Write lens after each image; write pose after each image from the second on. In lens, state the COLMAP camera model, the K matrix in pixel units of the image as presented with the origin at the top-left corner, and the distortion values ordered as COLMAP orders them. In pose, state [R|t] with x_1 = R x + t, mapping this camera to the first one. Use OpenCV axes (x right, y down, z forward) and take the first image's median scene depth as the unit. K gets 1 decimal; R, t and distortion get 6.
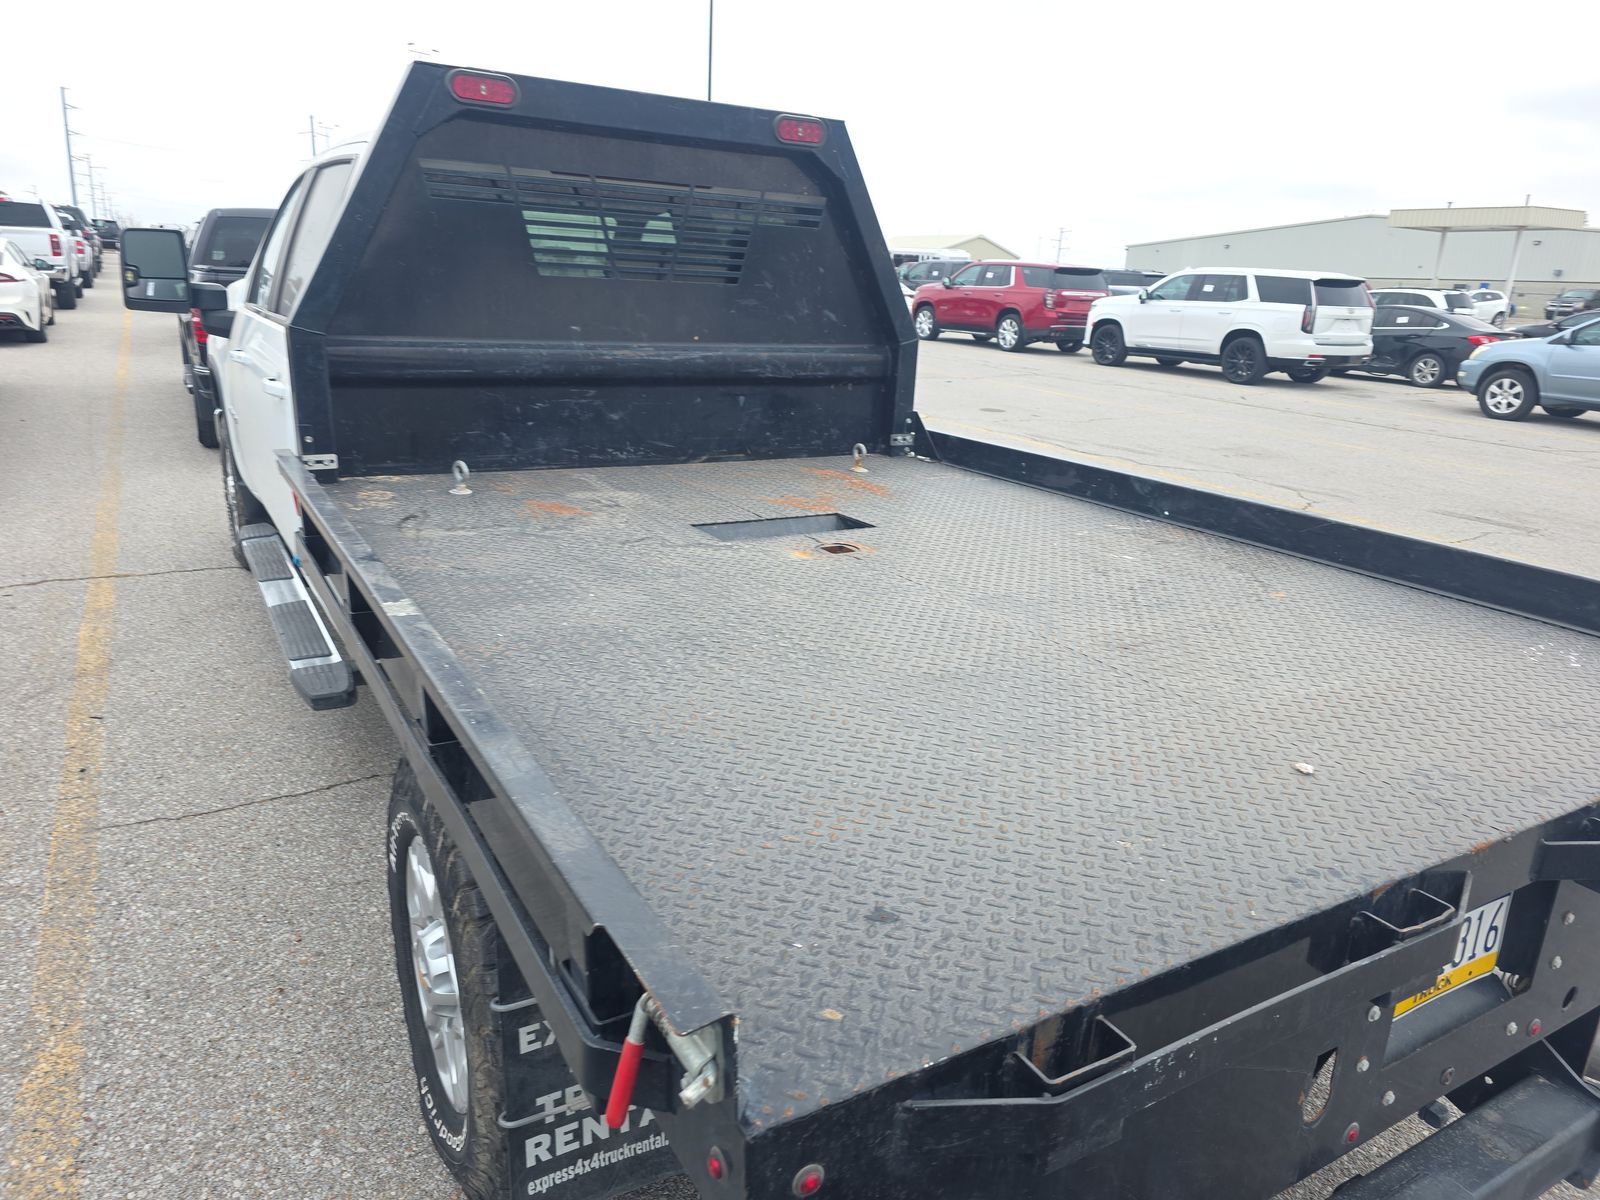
lens RADIAL K [[1096.4, 0, 781.8], [0, 1096.4, 582.9], [0, 0, 1]] dist [0.044895, -0.046046]
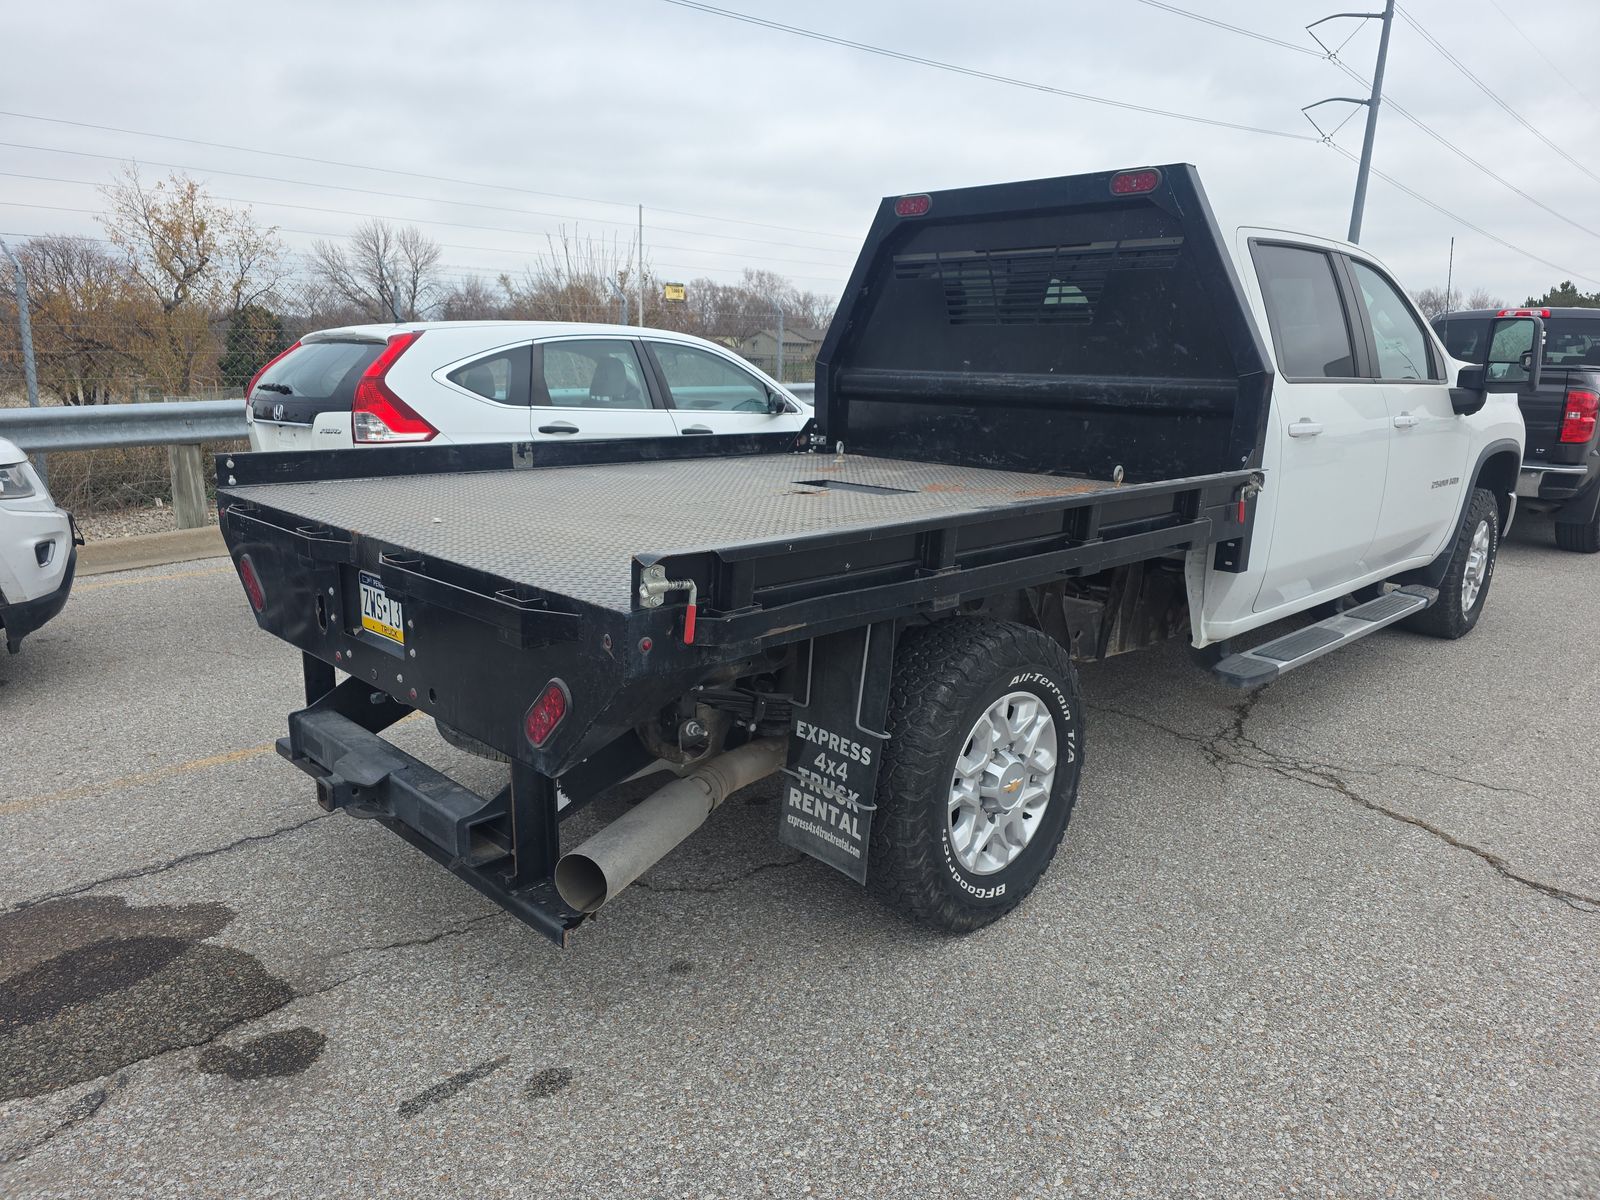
lens RADIAL K [[1089.1, 0, 799.0], [0, 1089.1, 606.7], [0, 0, 1]] dist [0.048157, -0.052218]
pose [[0.257076, 0.182672, -0.948969, 0.145756], [-0.310768, 0.945440, 0.097805, 0.006091], [0.915060, 0.269766, 0.299819, 0.043795]]
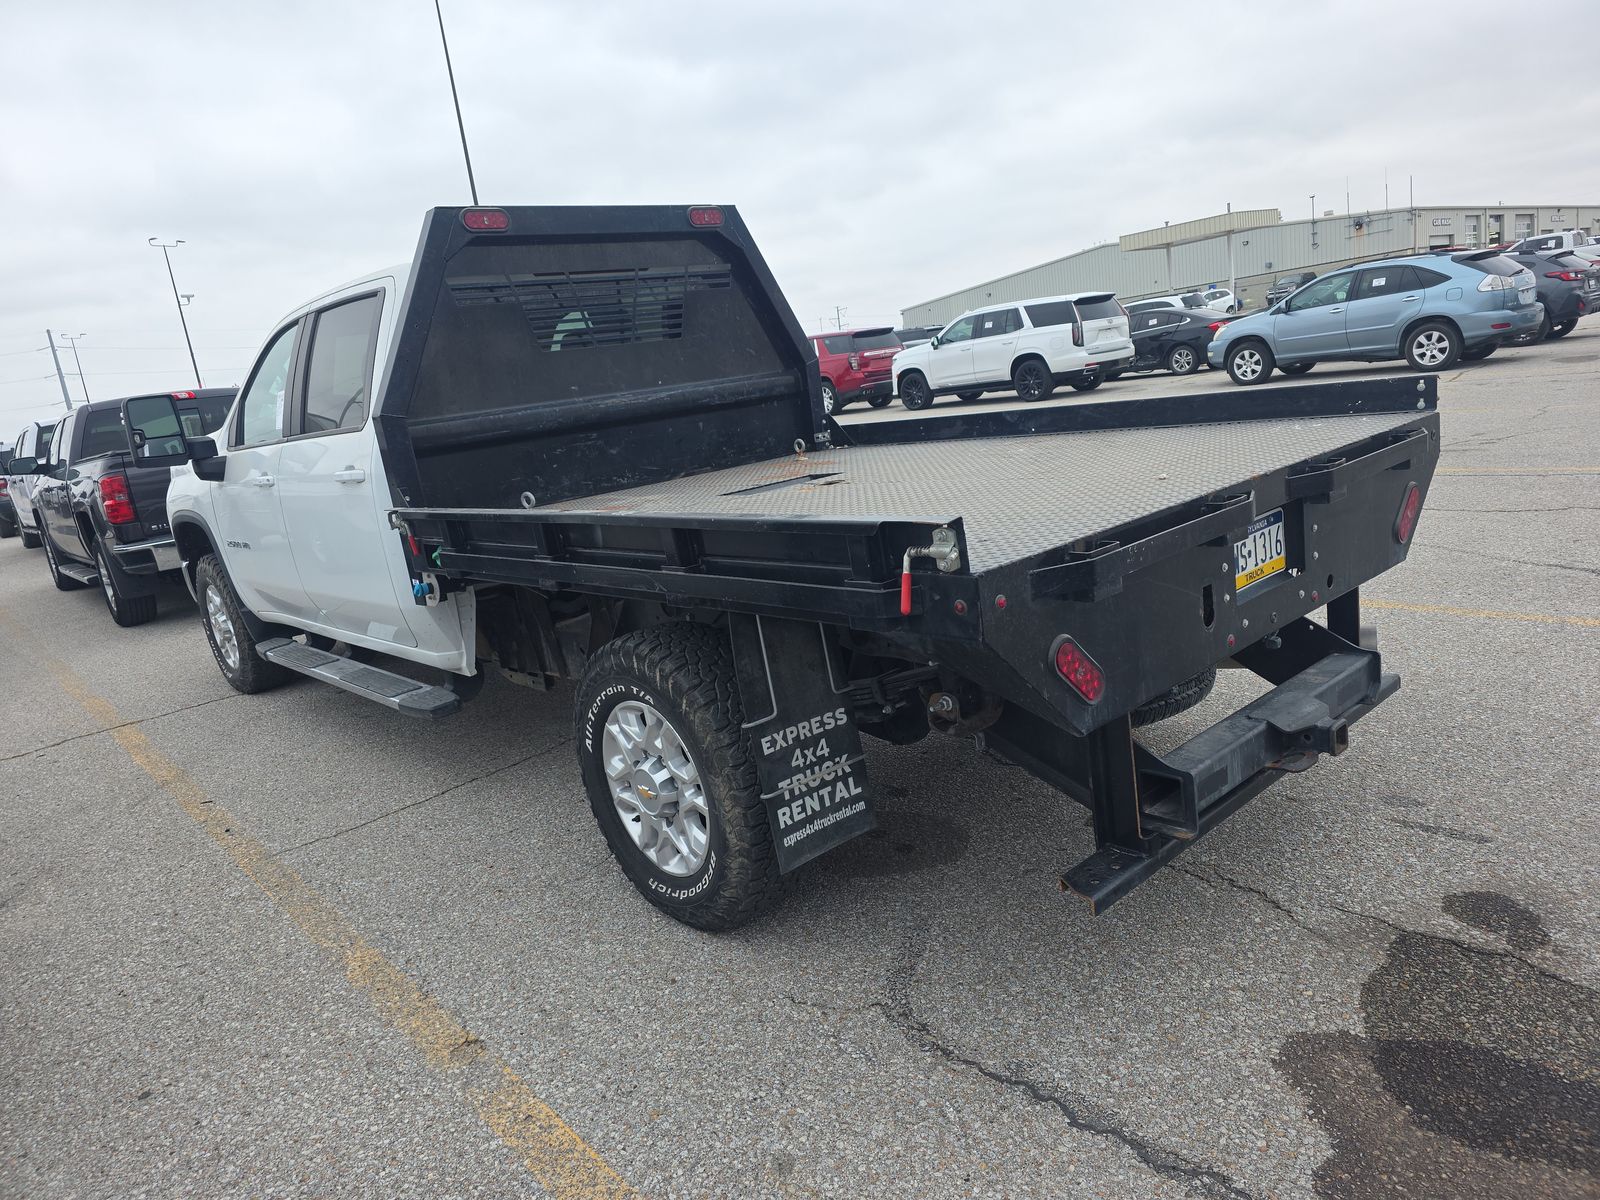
lens RADIAL K [[1089.1, 0, 799.0], [0, 1089.1, 606.7], [0, 0, 1]] dist [0.048157, -0.052218]
pose [[0.964631, -0.215366, 0.152003, -0.040369], [0.225148, 0.973032, -0.050177, 0.031991], [-0.137098, 0.082625, 0.987106, -0.064504]]
